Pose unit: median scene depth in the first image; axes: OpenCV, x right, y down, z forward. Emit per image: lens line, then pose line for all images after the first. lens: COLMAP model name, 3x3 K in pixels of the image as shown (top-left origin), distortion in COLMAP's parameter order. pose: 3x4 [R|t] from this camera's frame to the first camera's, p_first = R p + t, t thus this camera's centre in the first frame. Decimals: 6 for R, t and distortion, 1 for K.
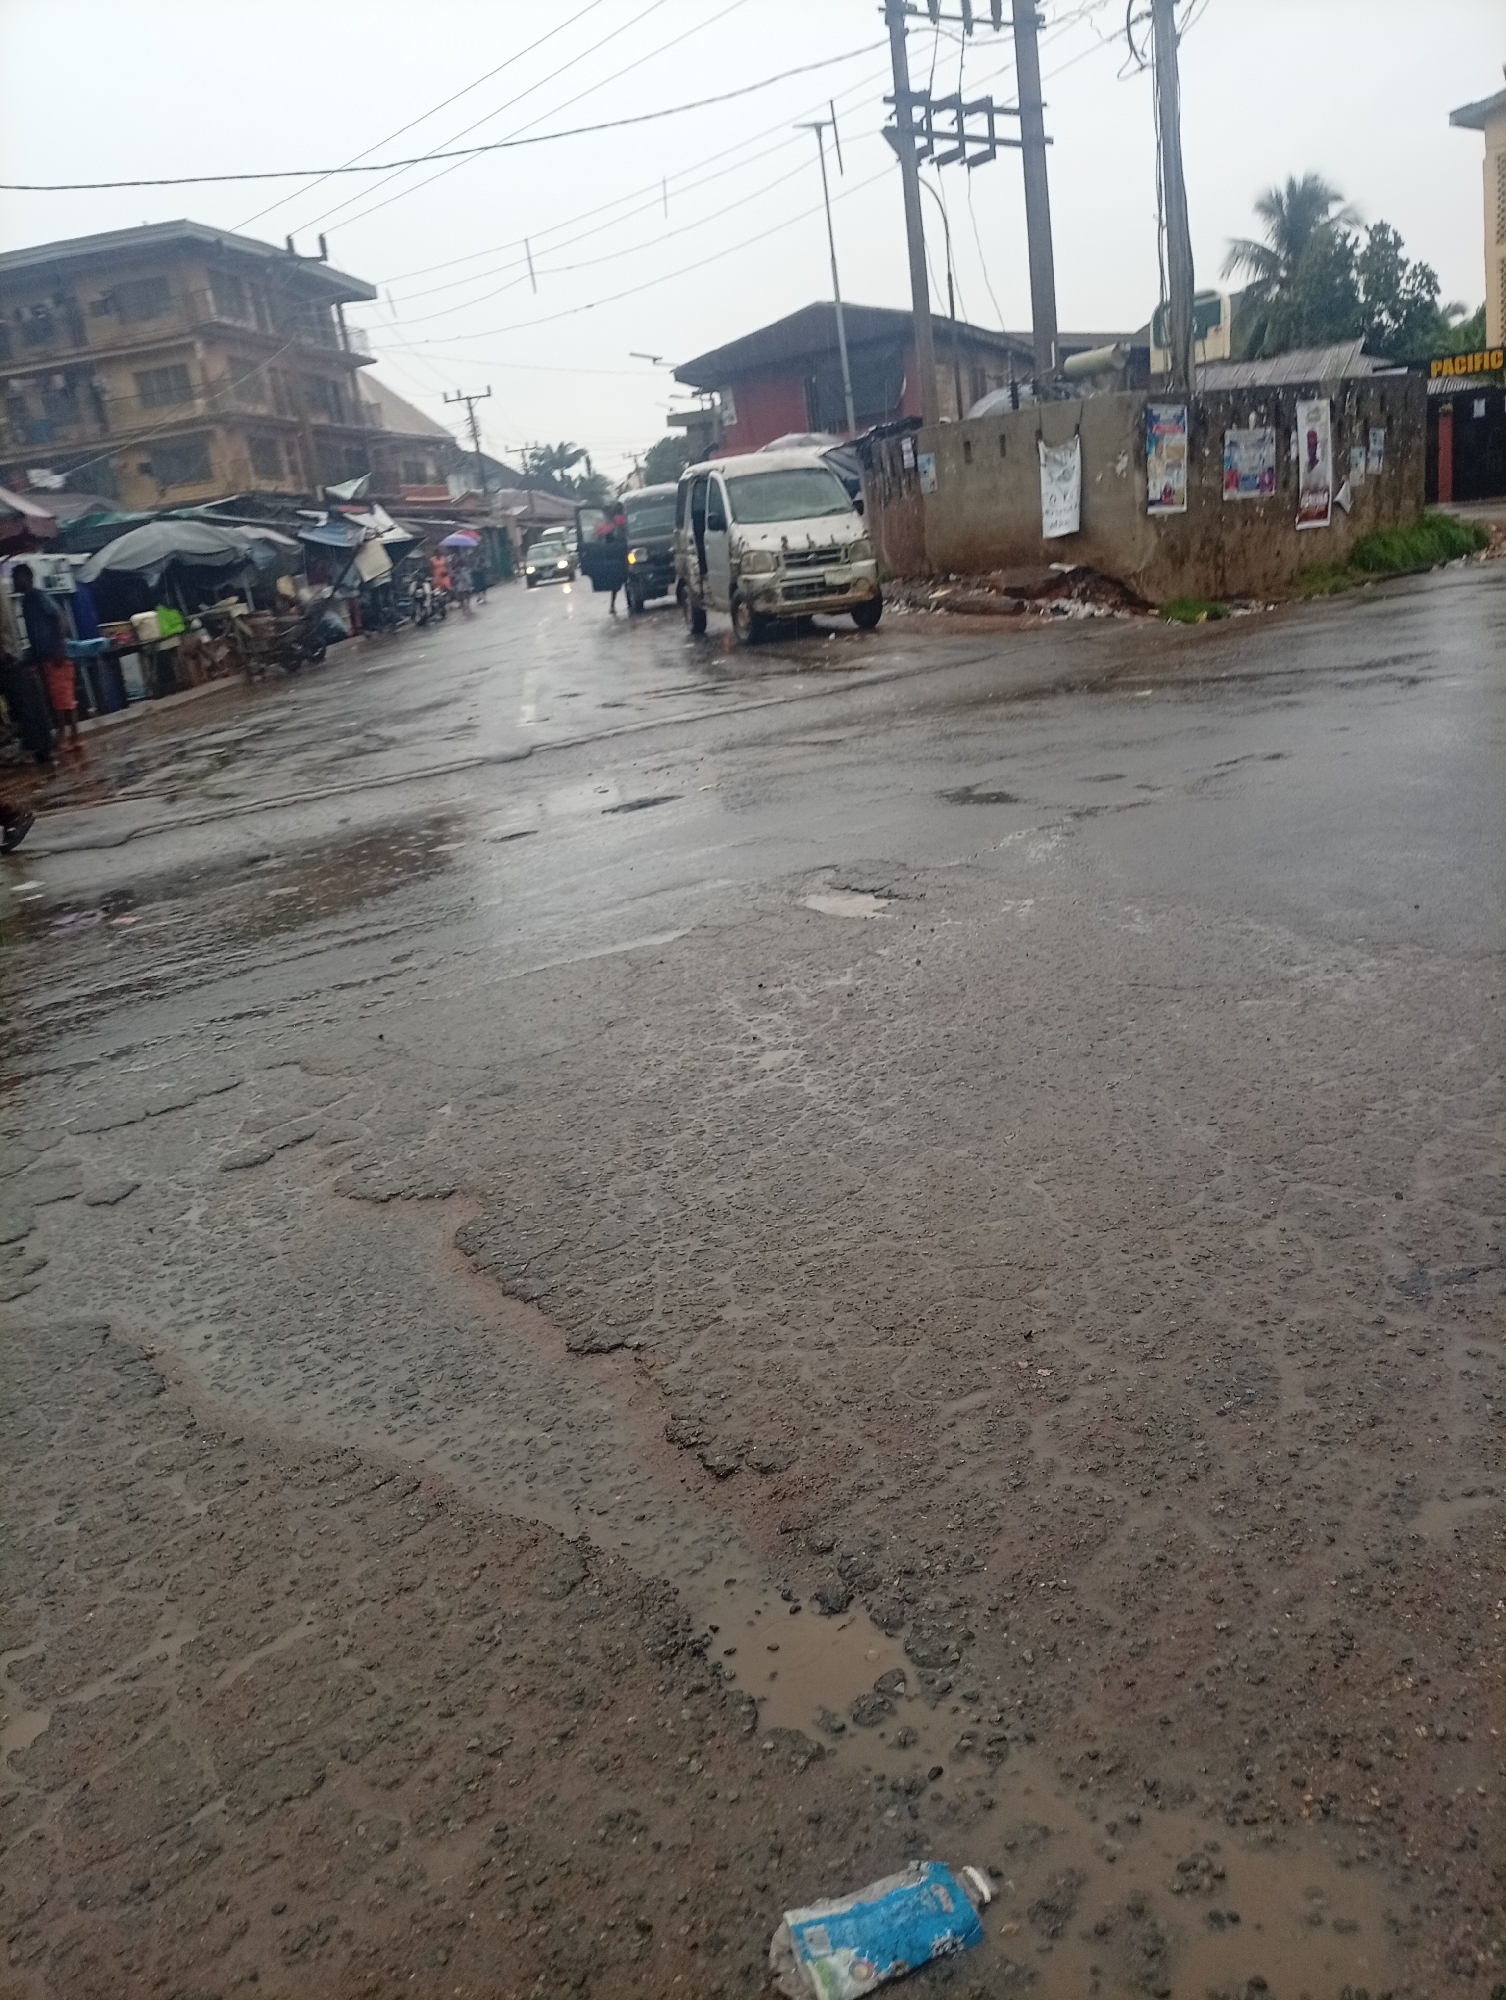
lens RADIAL K [[1524.7, 0, 753.0], [0, 1524.7, 1000.0], [0, 0, 1]] dist [-0.002360, -0.011818]
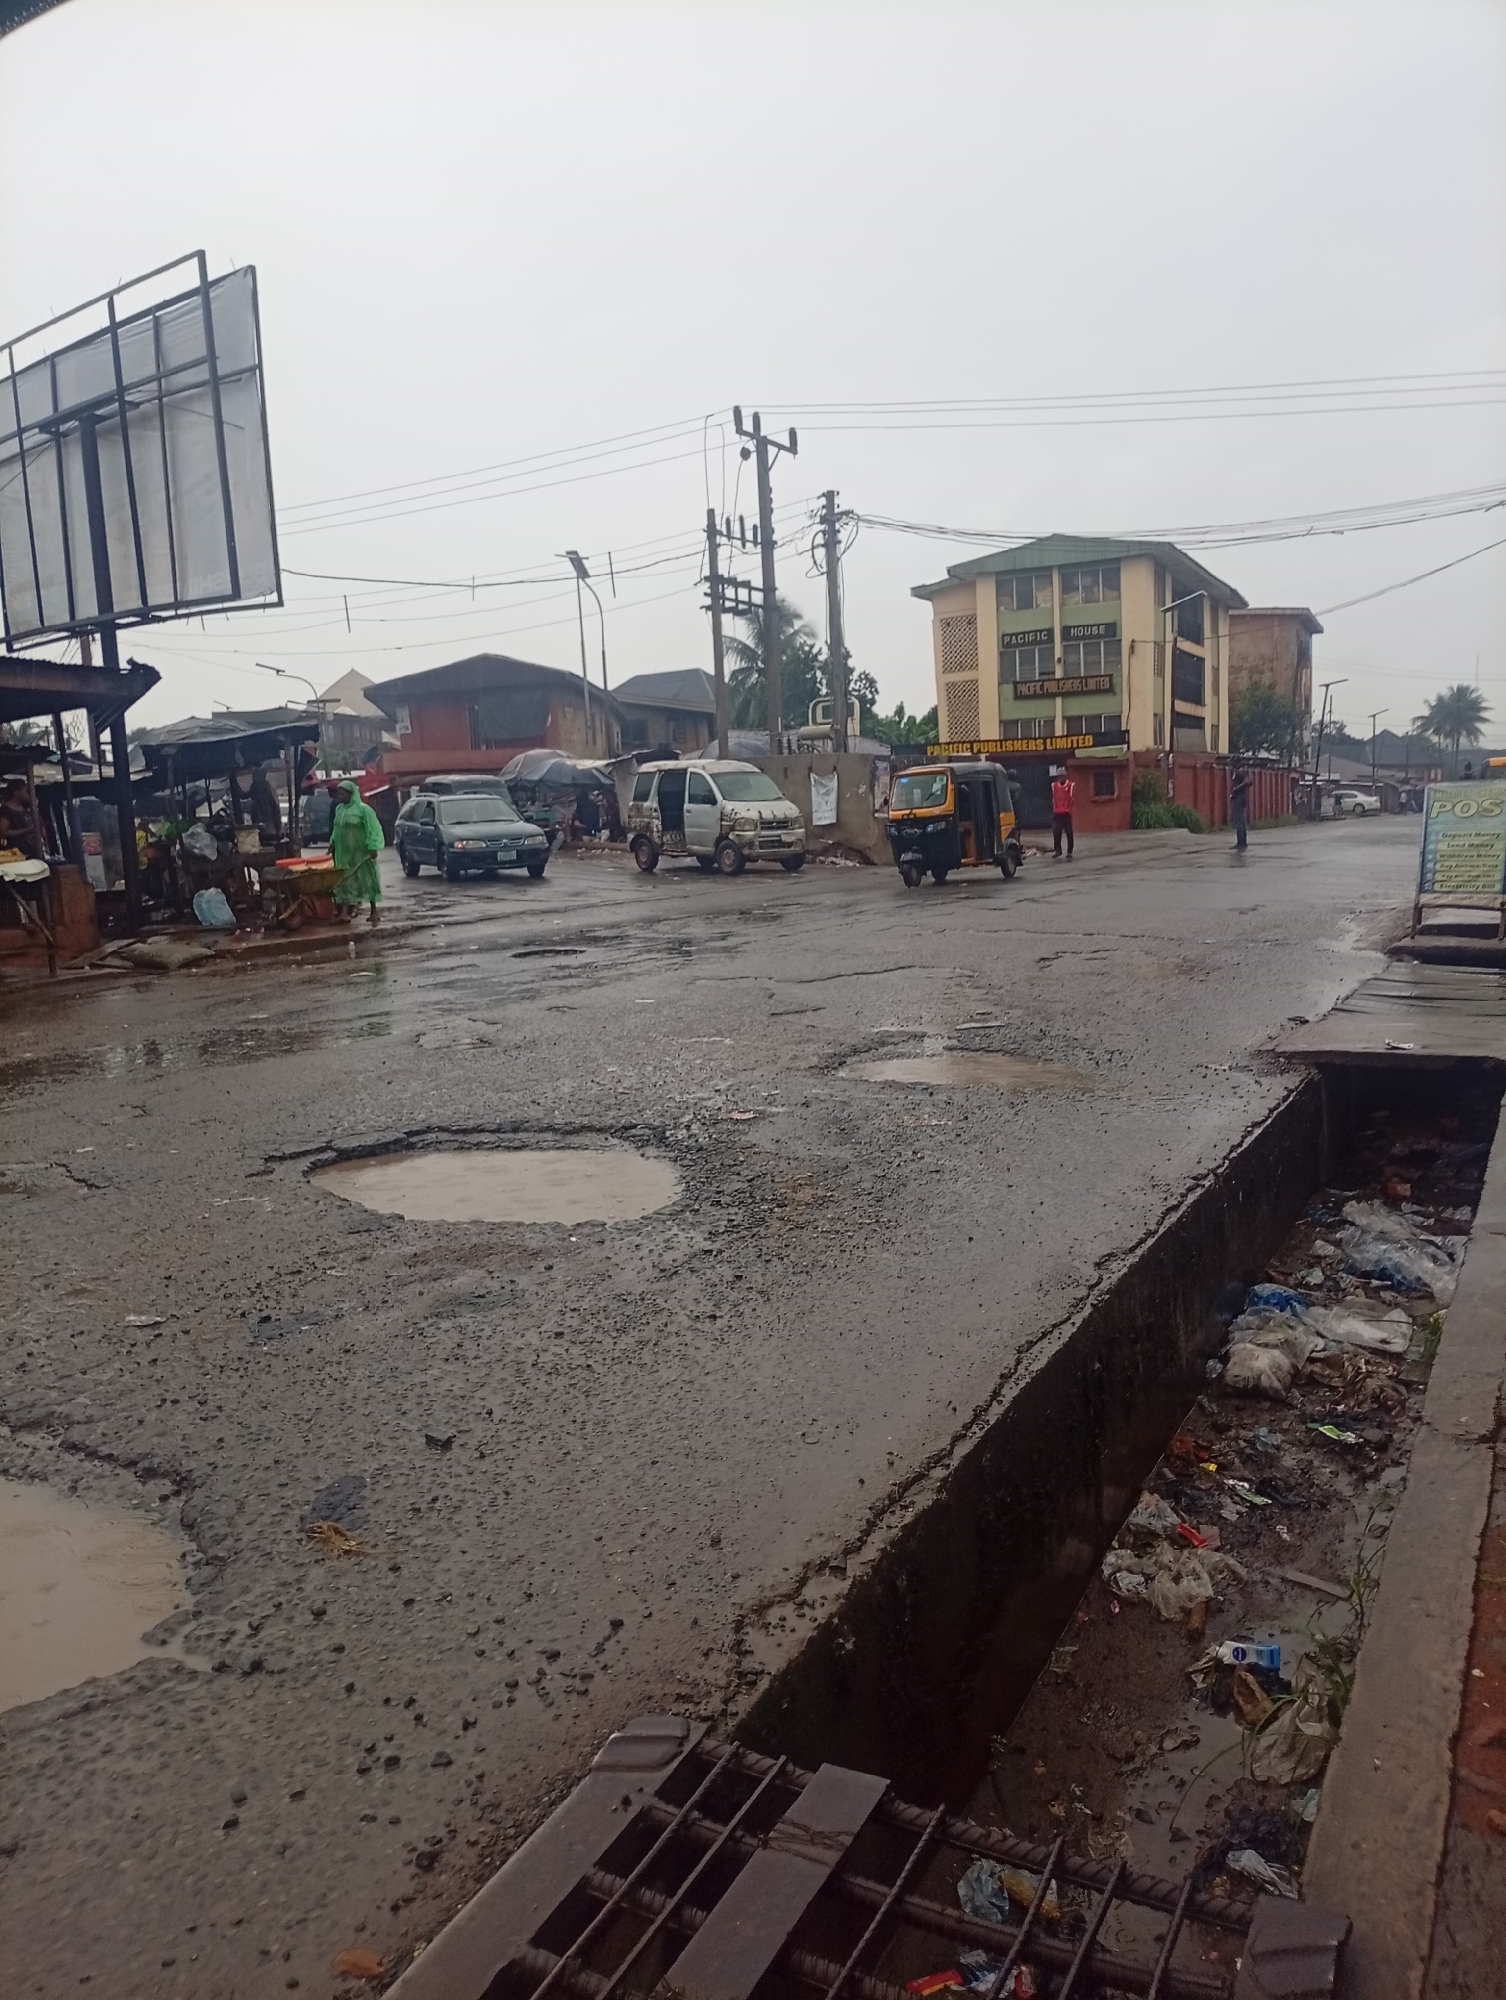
lens RADIAL K [[1505.0, 0, 753.0], [0, 1505.0, 1000.0], [0, 0, 1]] dist [0.052394, -0.073950]
pose [[0.930005, 0.037304, 0.365650, -0.433847], [0.035833, 0.980895, -0.191210, 0.197547], [-0.365797, 0.190928, 0.910900, -0.461002]]
